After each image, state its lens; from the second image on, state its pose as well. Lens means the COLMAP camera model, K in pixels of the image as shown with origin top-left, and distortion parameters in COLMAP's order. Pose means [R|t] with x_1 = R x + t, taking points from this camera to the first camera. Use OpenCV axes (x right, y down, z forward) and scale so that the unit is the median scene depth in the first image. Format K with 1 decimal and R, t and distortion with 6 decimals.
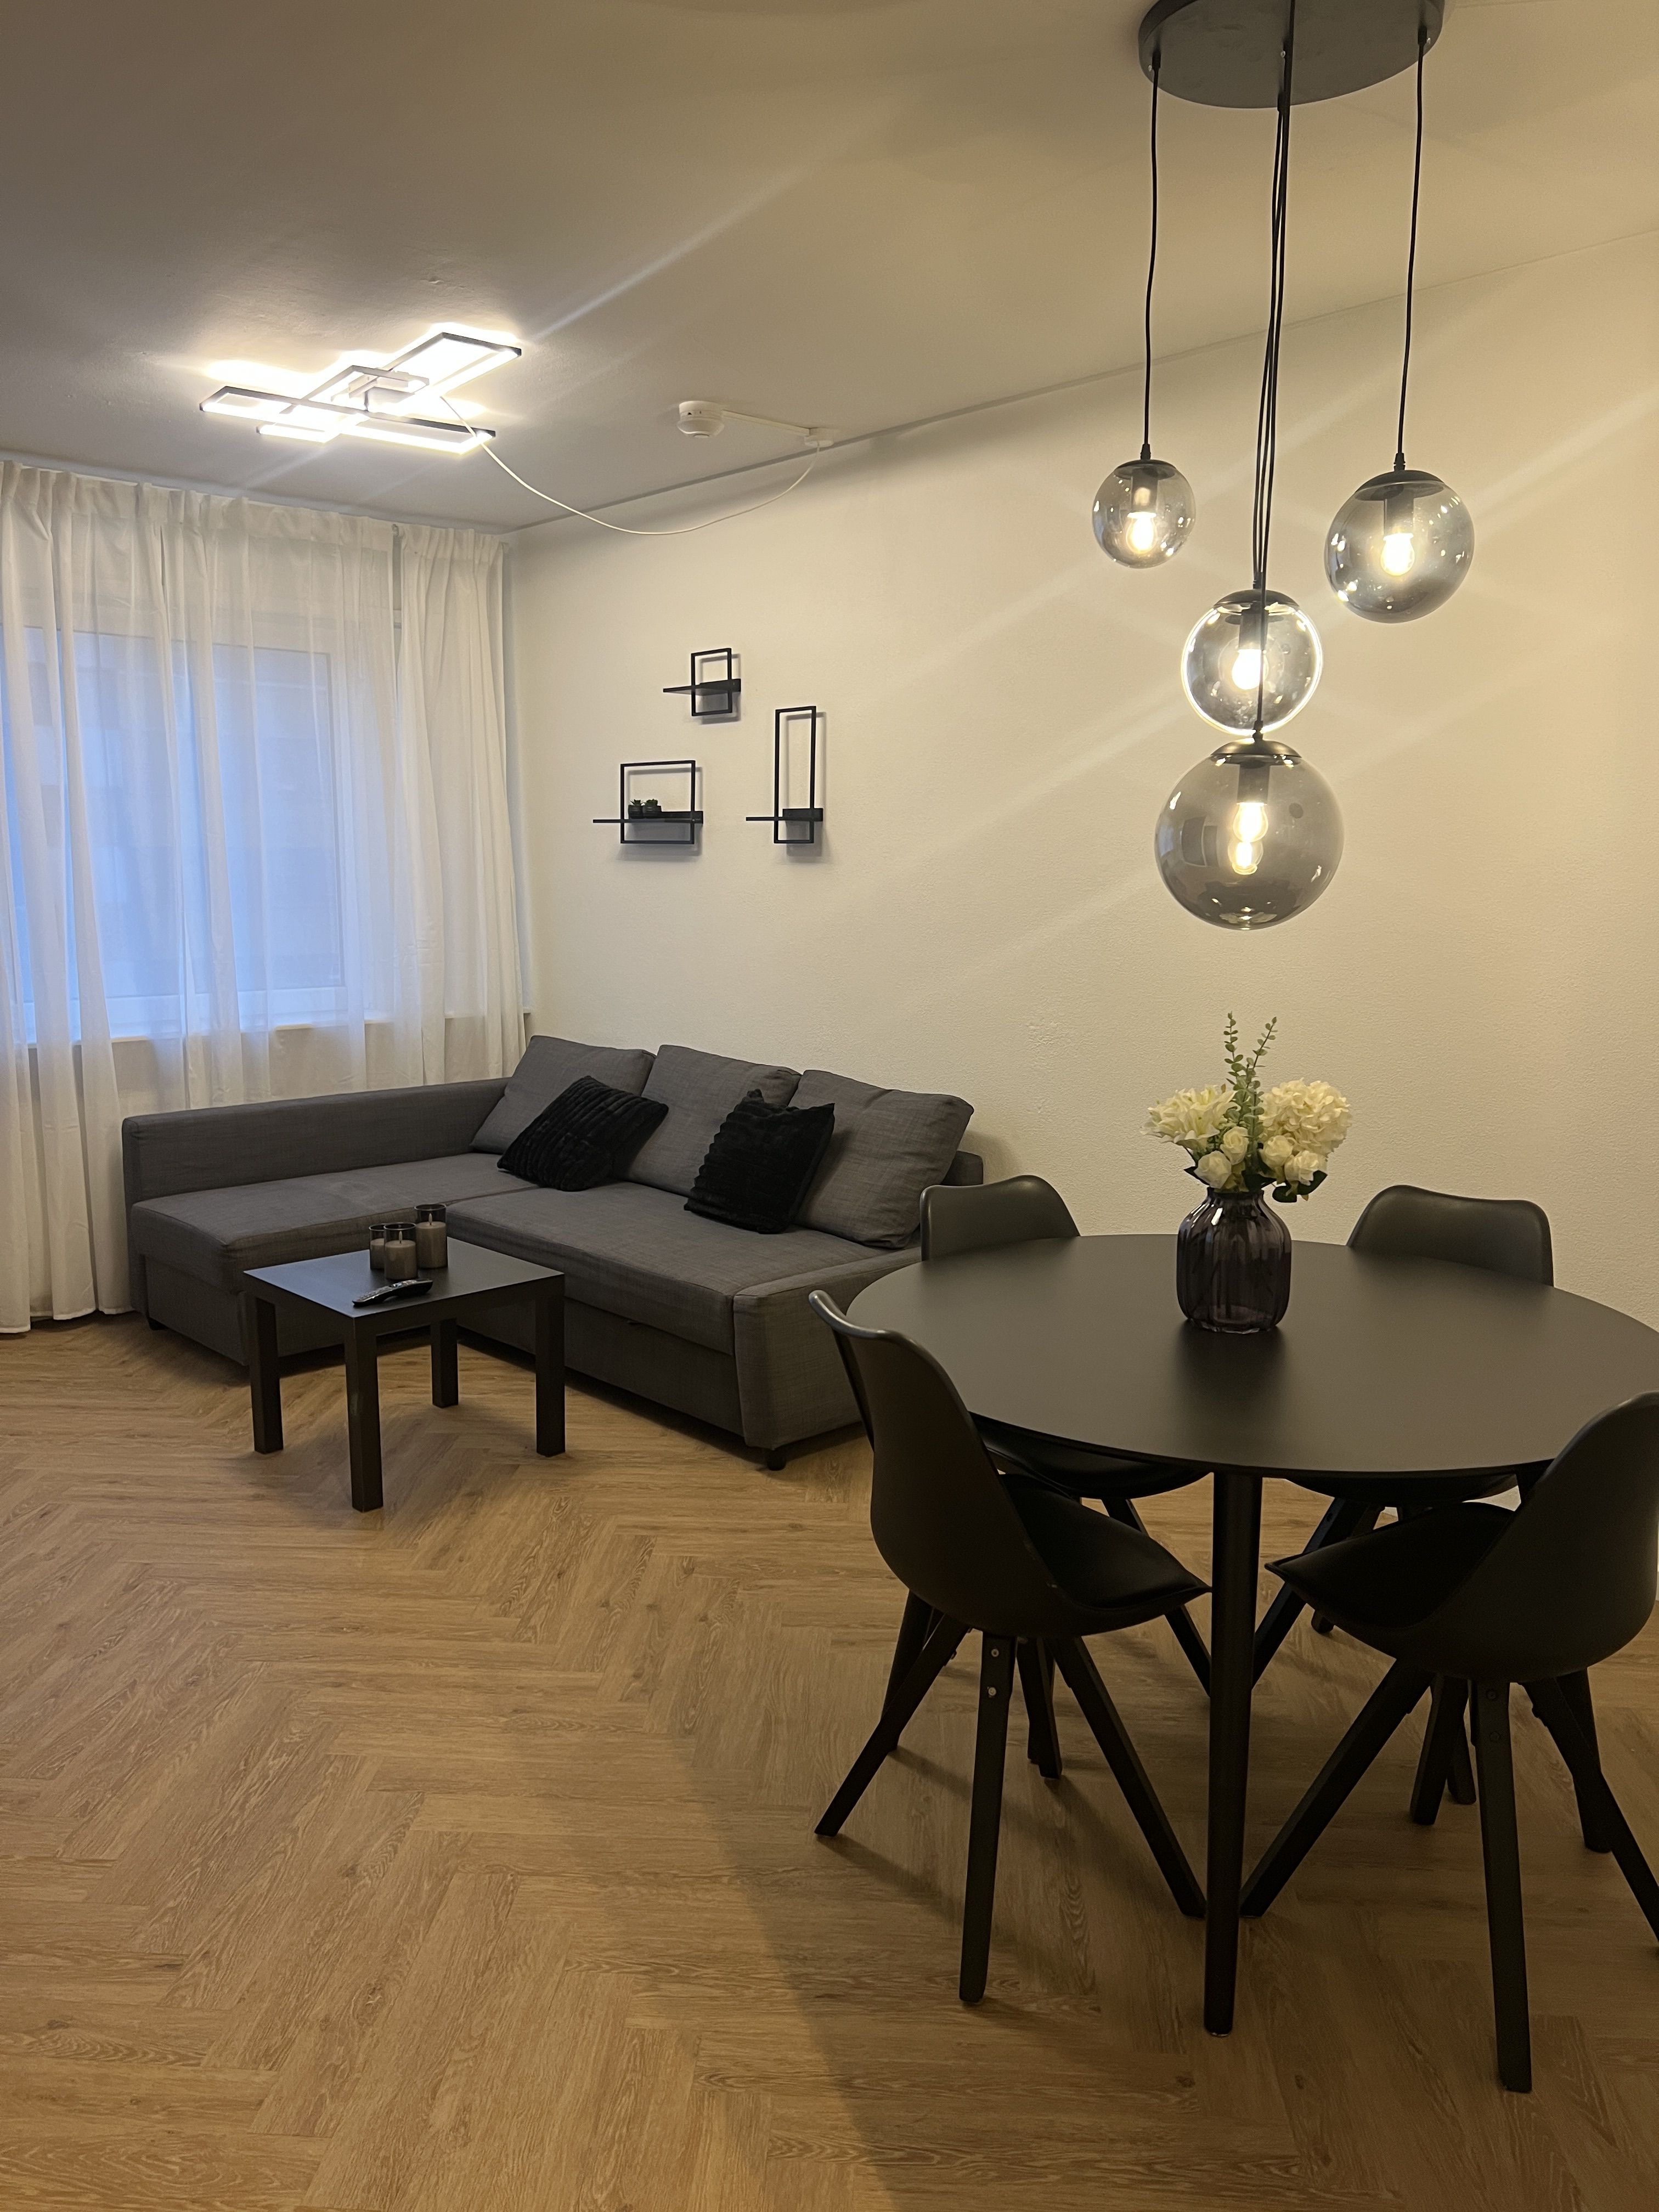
lens RADIAL K [[1675.2, 0, 825.8], [0, 1675.2, 1110.3], [0, 0, 1]] dist [0.082389, -0.106901]
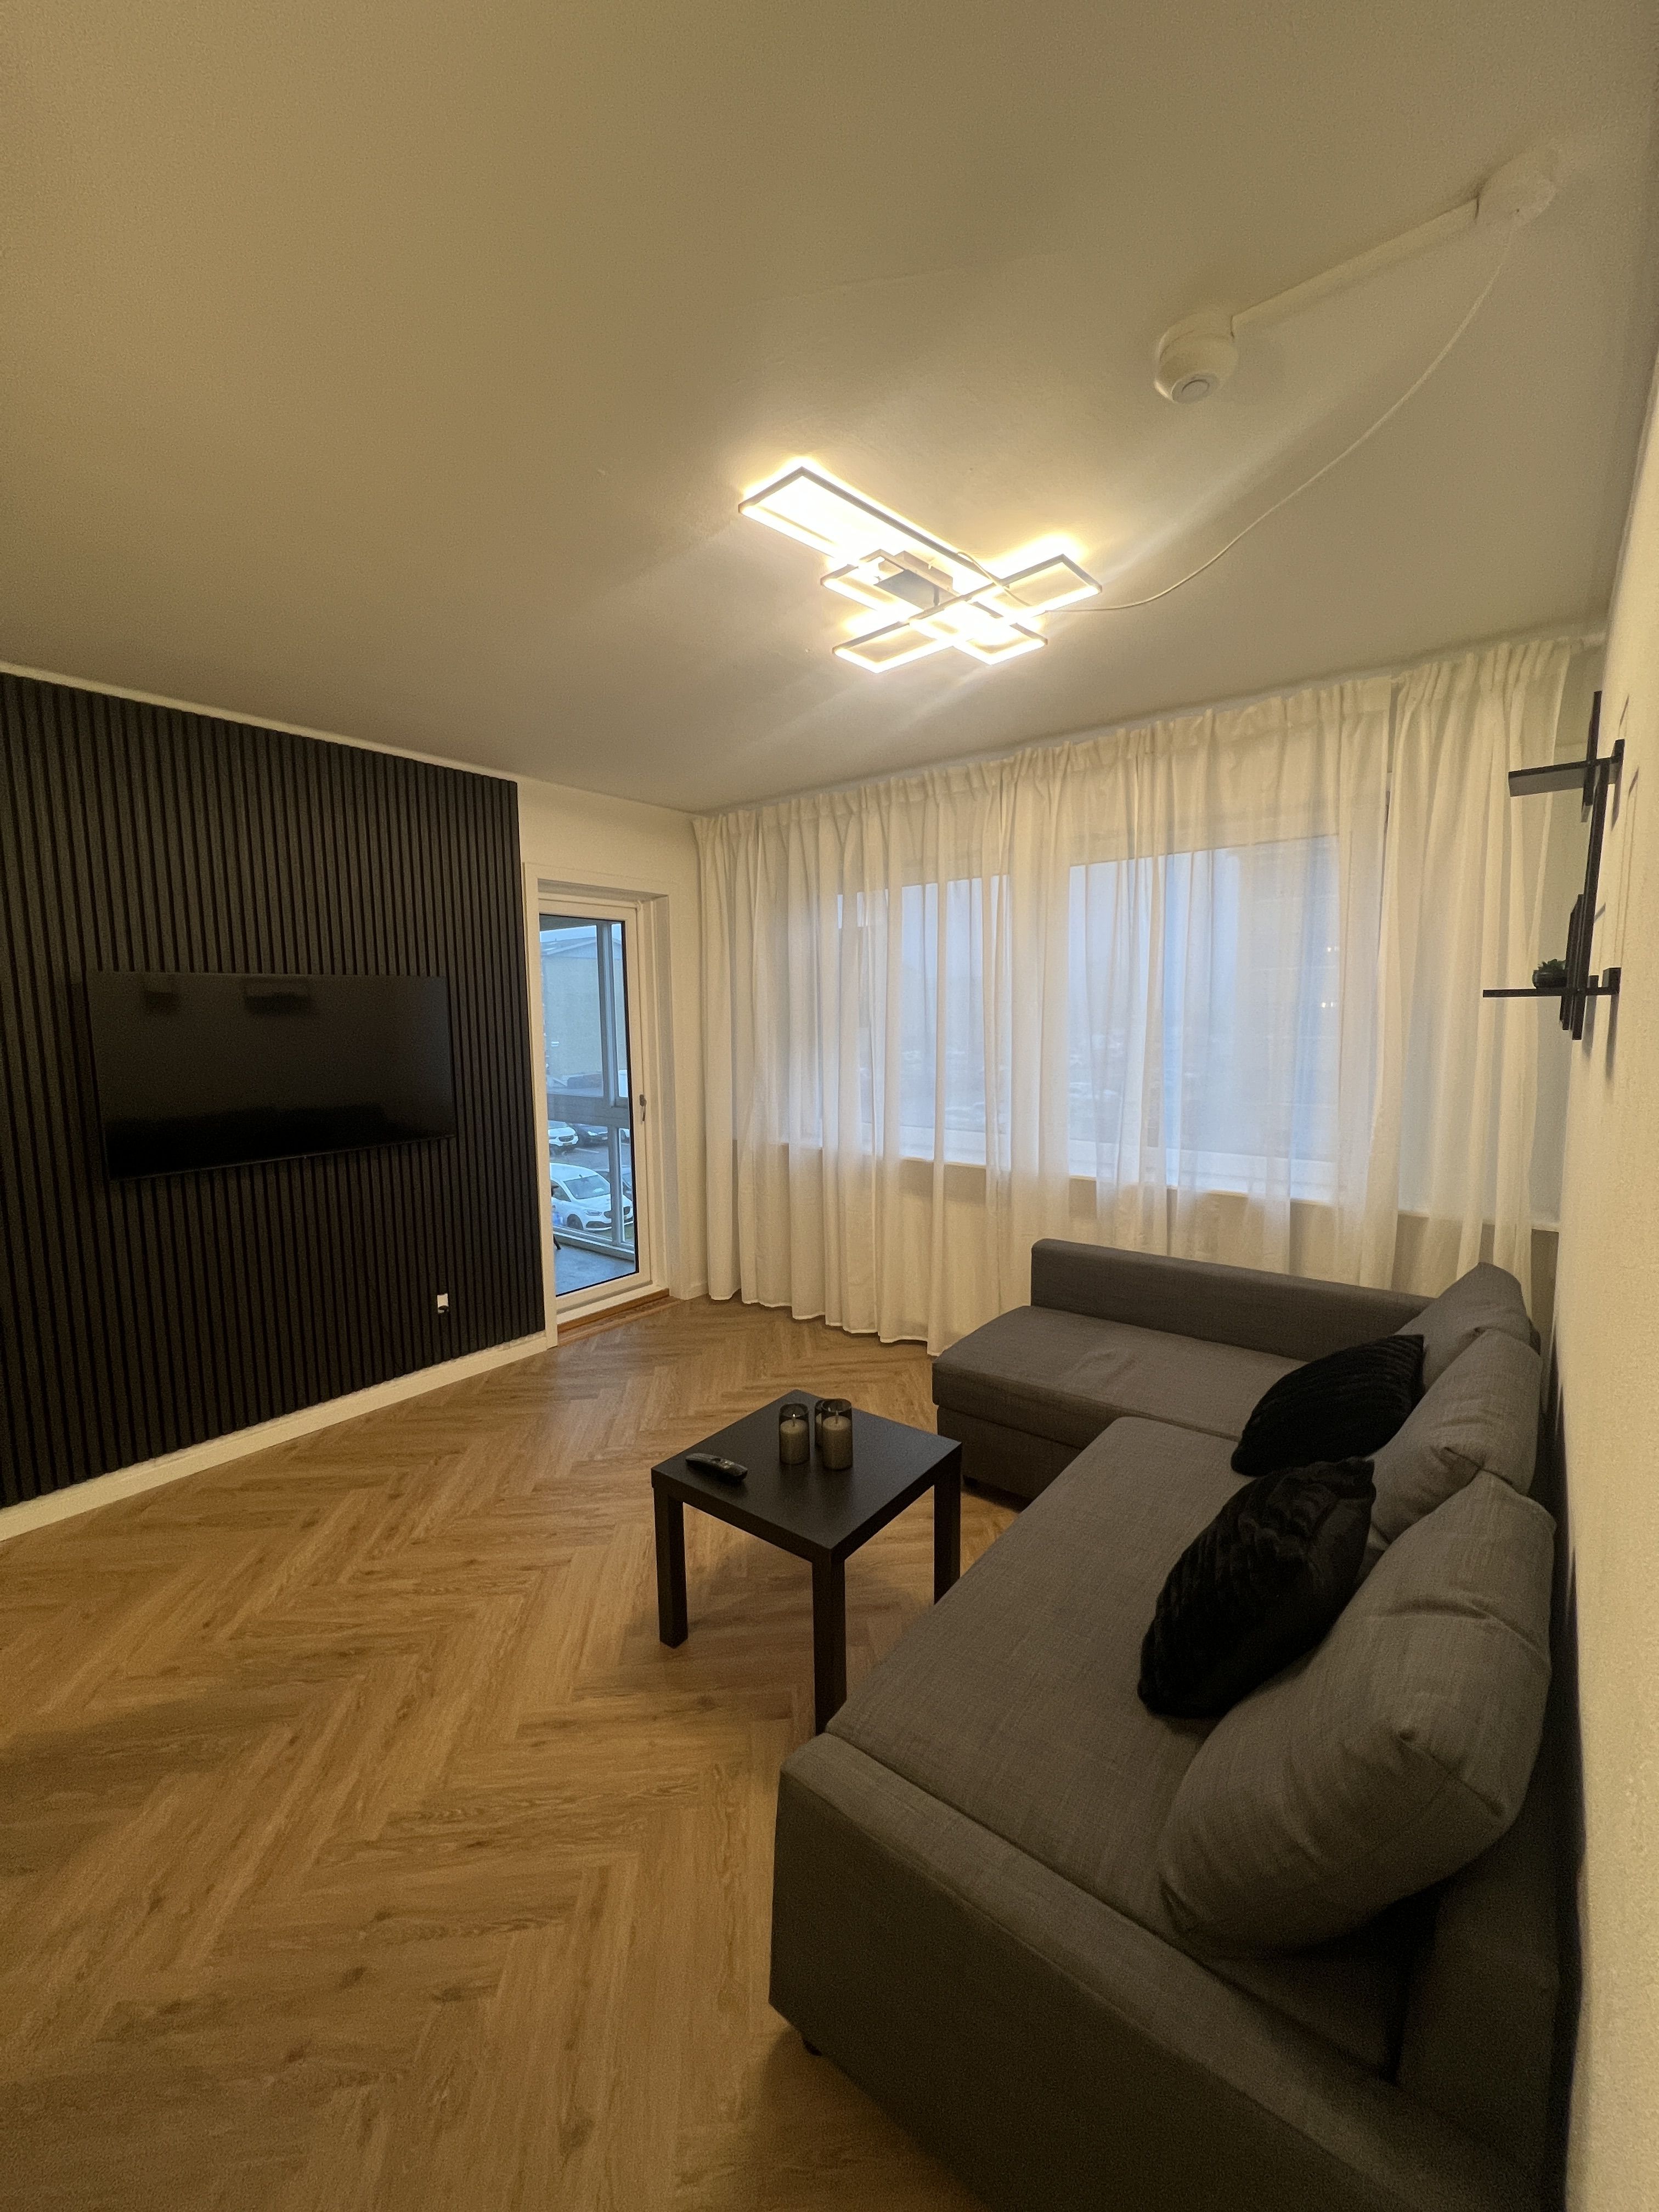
lens RADIAL K [[888.1, 0, 829.5], [0, 888.1, 1106.0], [0, 0, 1]] dist [-0.002083, 0.000011]
pose [[0.162474, 0.102874, -0.981335, 0.363030], [-0.137273, 0.987235, 0.080765, -0.220916], [0.977117, 0.121589, 0.174522, 1.262942]]
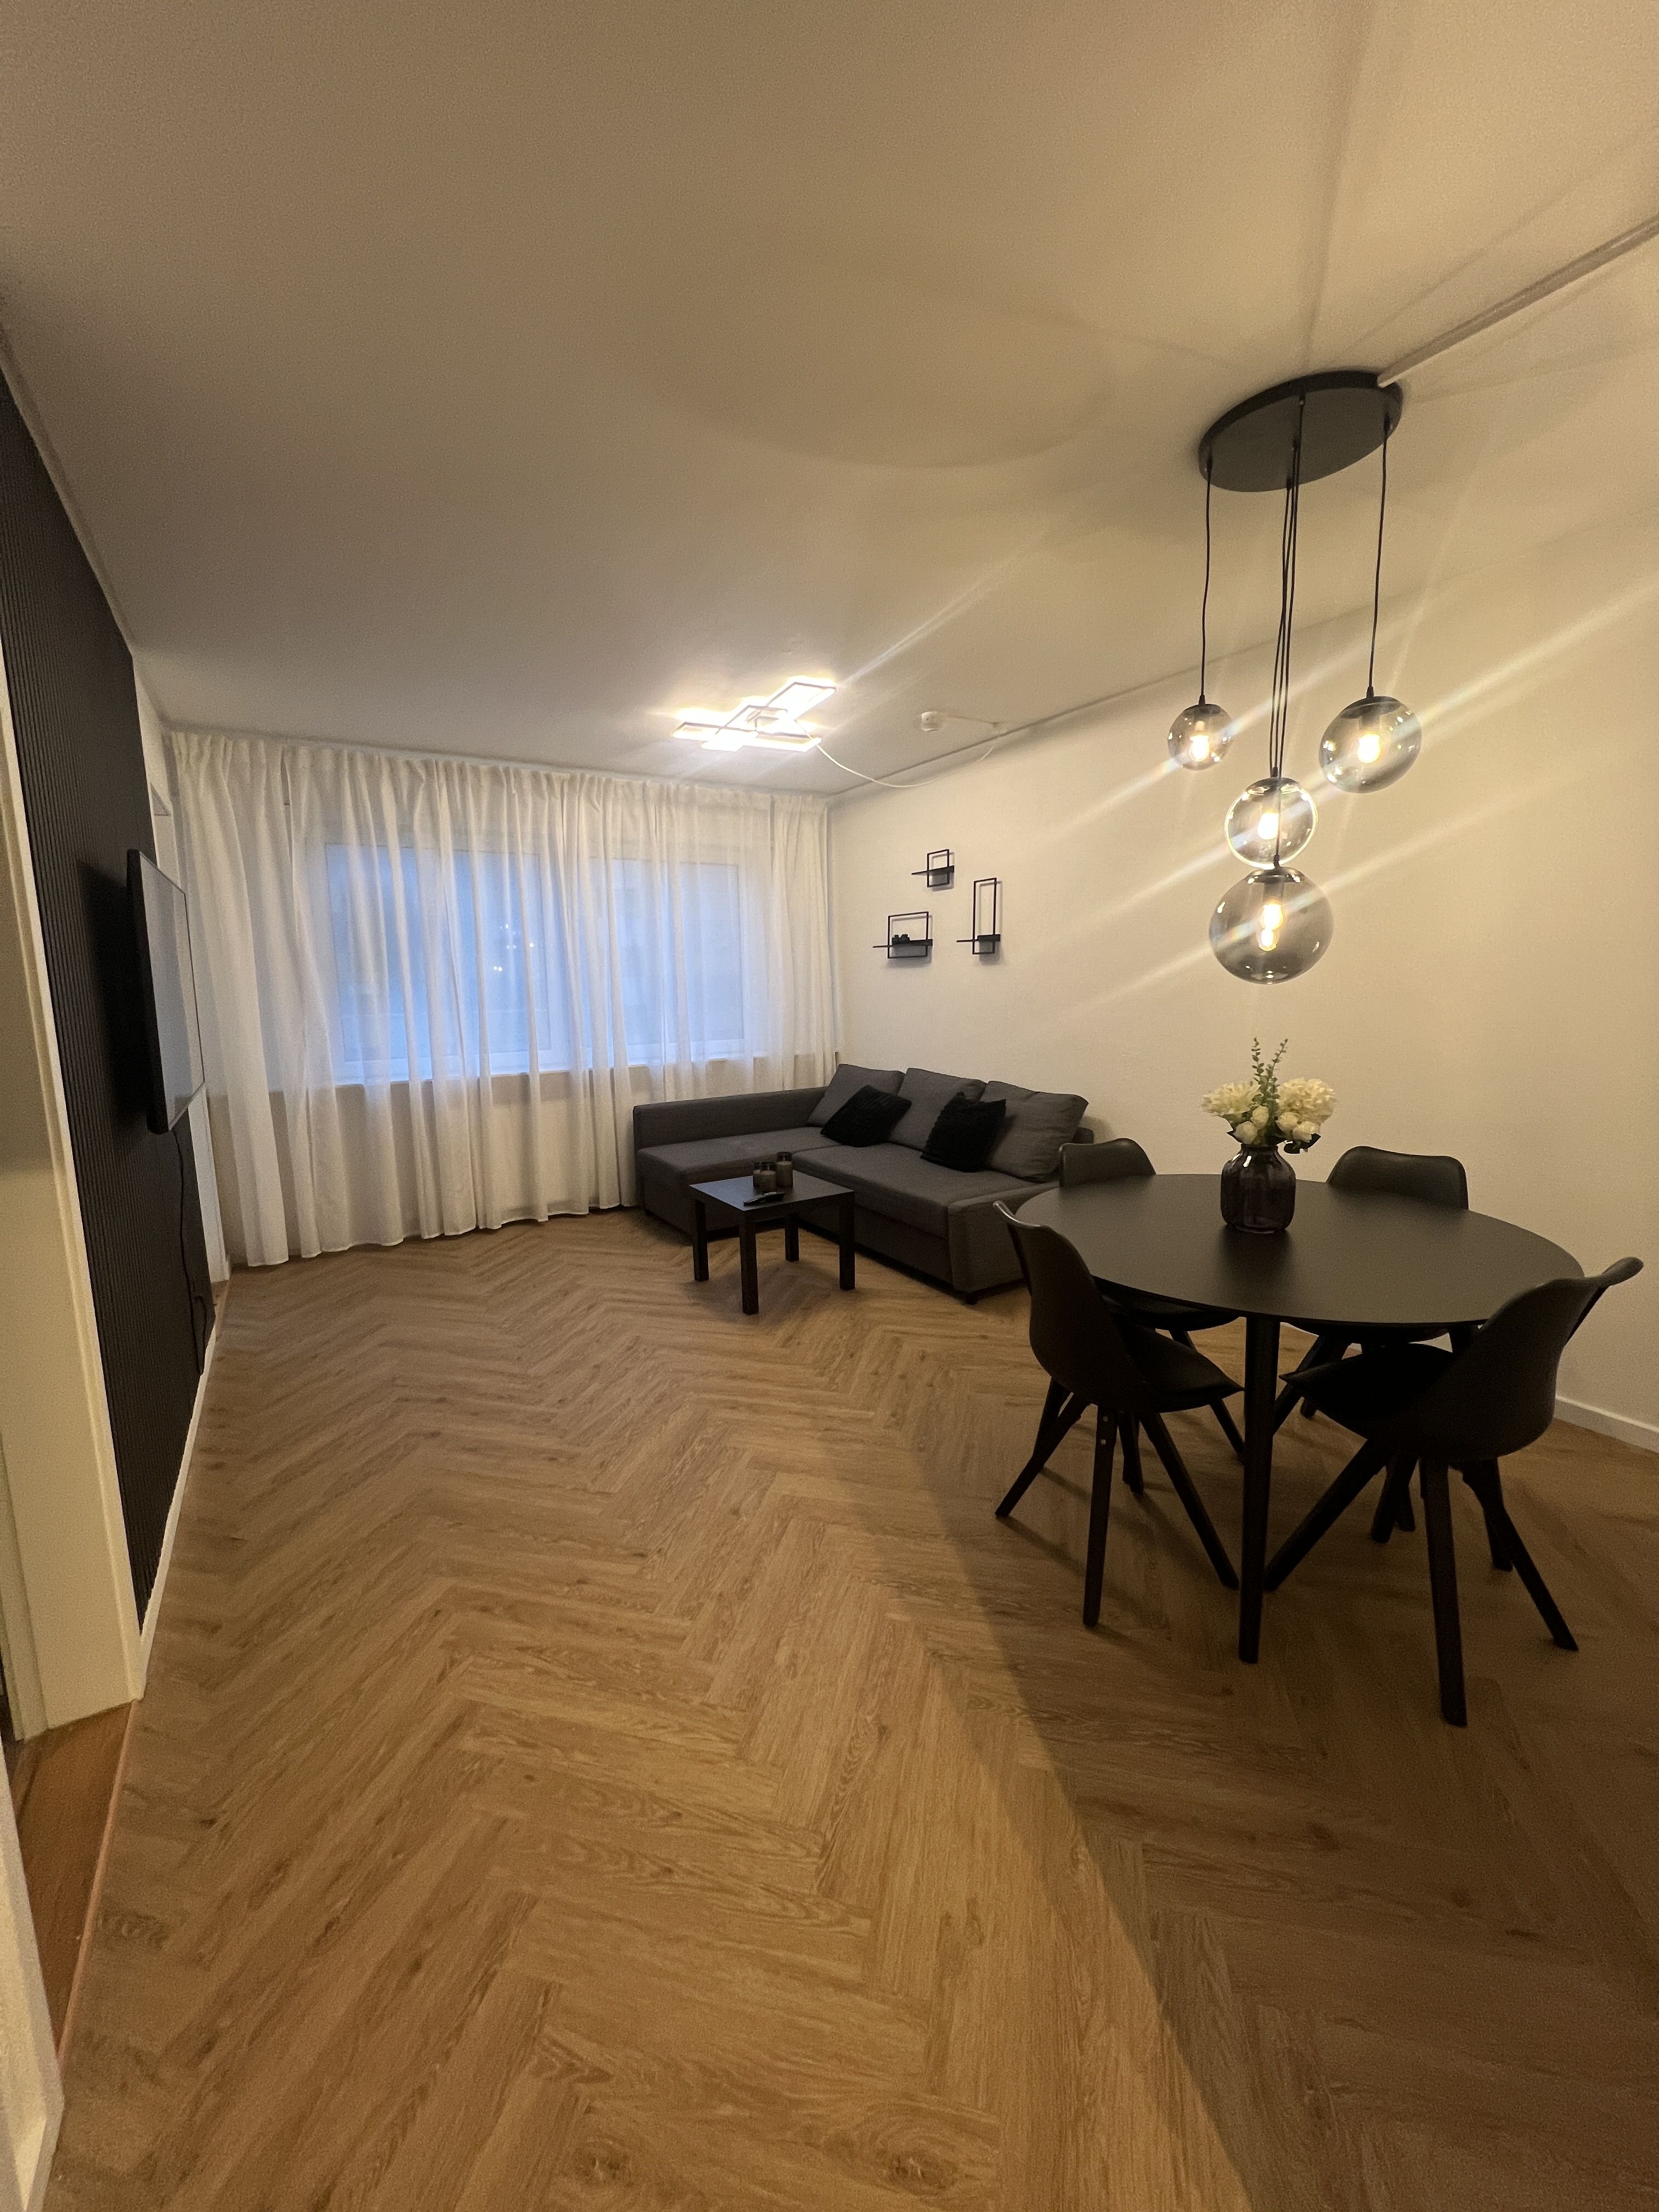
lens RADIAL K [[888.1, 0, 829.5], [0, 888.1, 1106.0], [0, 0, 1]] dist [-0.002083, 0.000011]
pose [[0.982402, 0.005254, -0.186703, -0.004722], [-0.006275, 0.999968, -0.004879, 0.014106], [0.186671, 0.005964, 0.982404, 0.068611]]
